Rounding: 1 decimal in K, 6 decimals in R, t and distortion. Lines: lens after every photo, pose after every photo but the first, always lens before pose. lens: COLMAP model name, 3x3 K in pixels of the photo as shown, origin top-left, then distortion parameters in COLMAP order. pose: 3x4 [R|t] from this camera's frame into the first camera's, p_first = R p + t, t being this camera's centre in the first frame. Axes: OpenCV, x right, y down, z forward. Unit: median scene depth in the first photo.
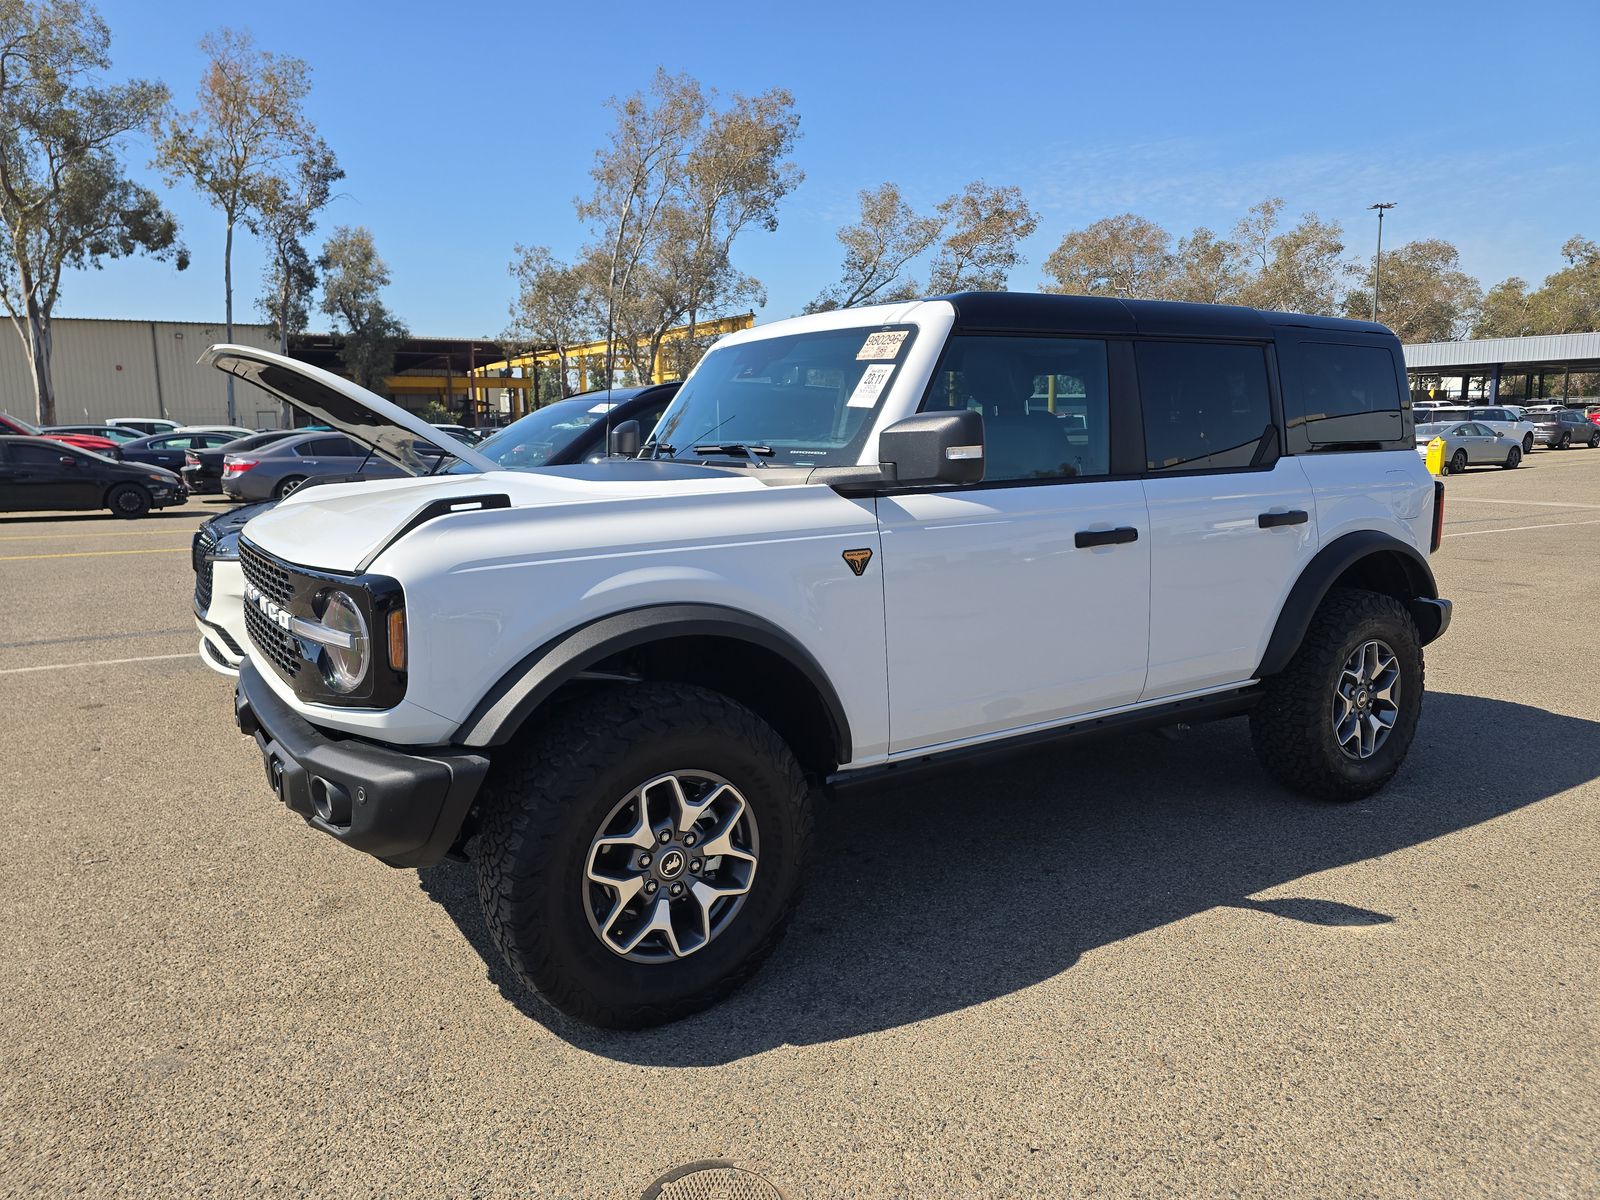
lens RADIAL K [[1065.6, 0, 789.7], [0, 1065.6, 601.0], [0, 0, 1]] dist [0.060270, -0.059467]
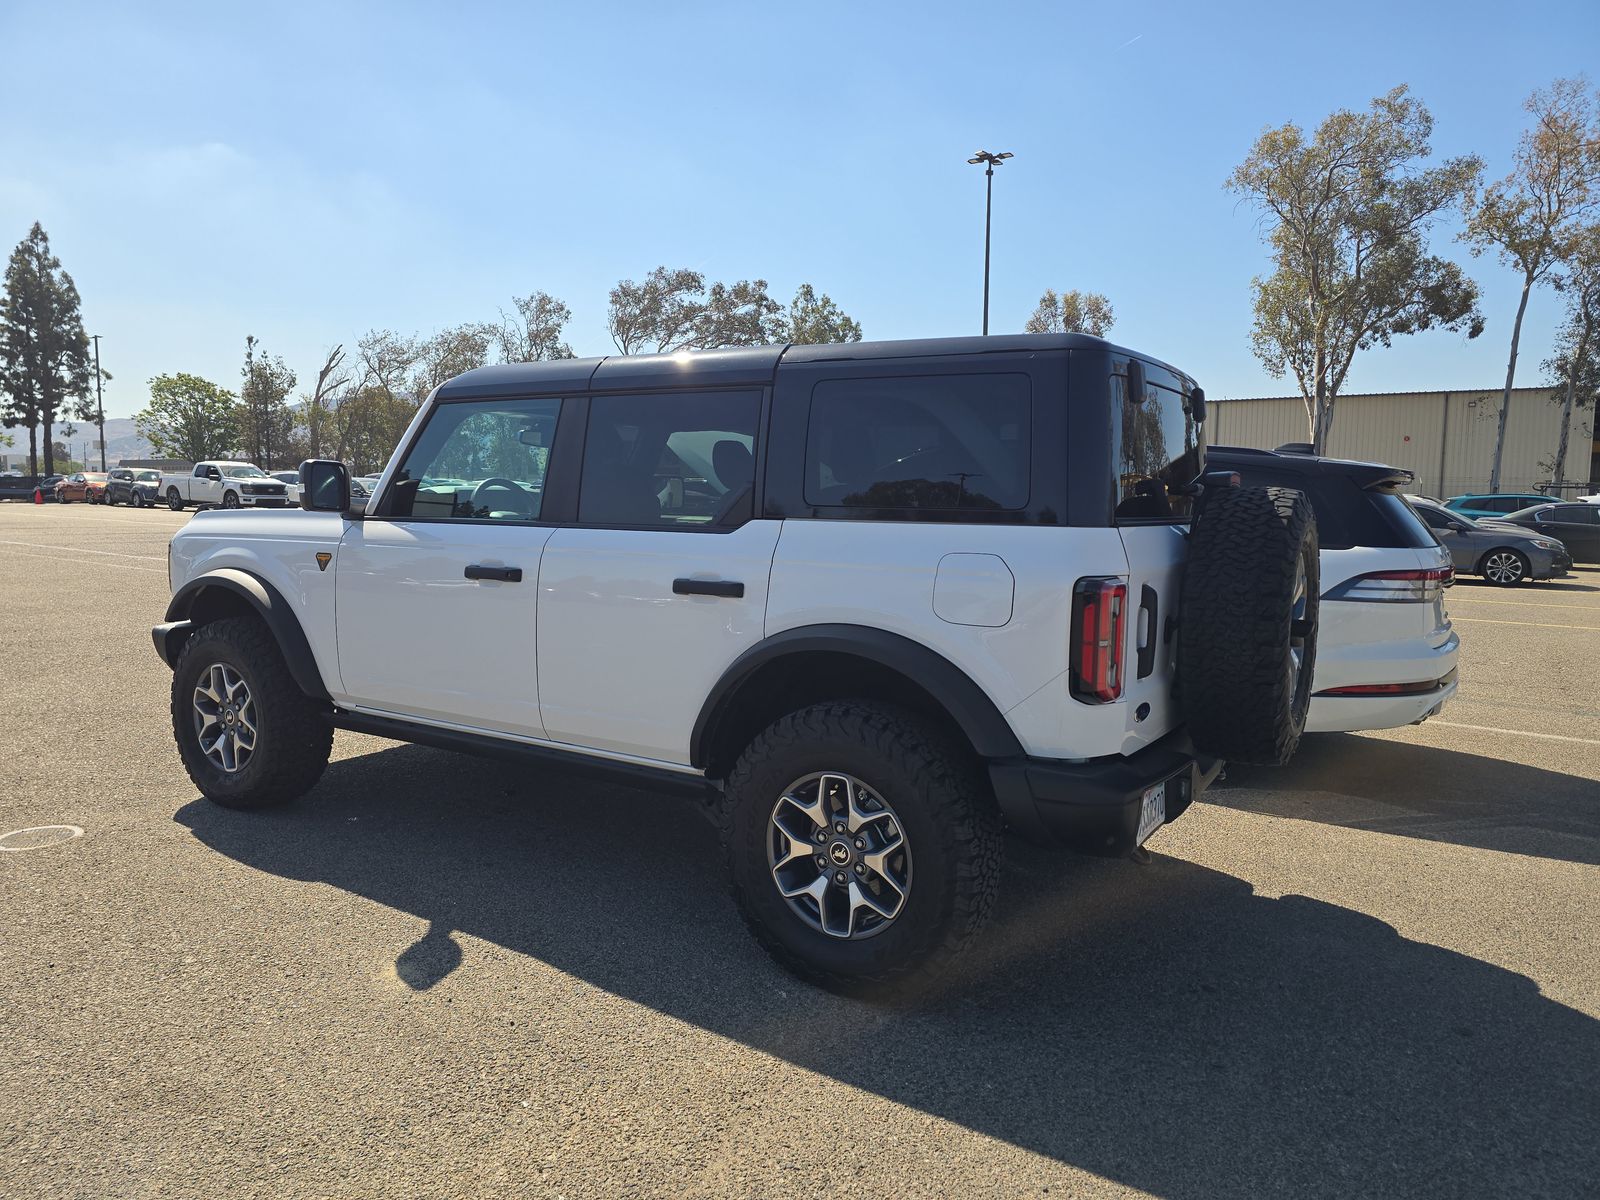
lens RADIAL K [[1065.6, 0, 789.7], [0, 1065.6, 601.0], [0, 0, 1]] dist [0.060270, -0.059467]
pose [[0.424892, 0.108656, -0.898699, 0.090769], [-0.165348, 0.985384, 0.040962, -0.008121], [0.890015, 0.131193, 0.436648, 0.050175]]
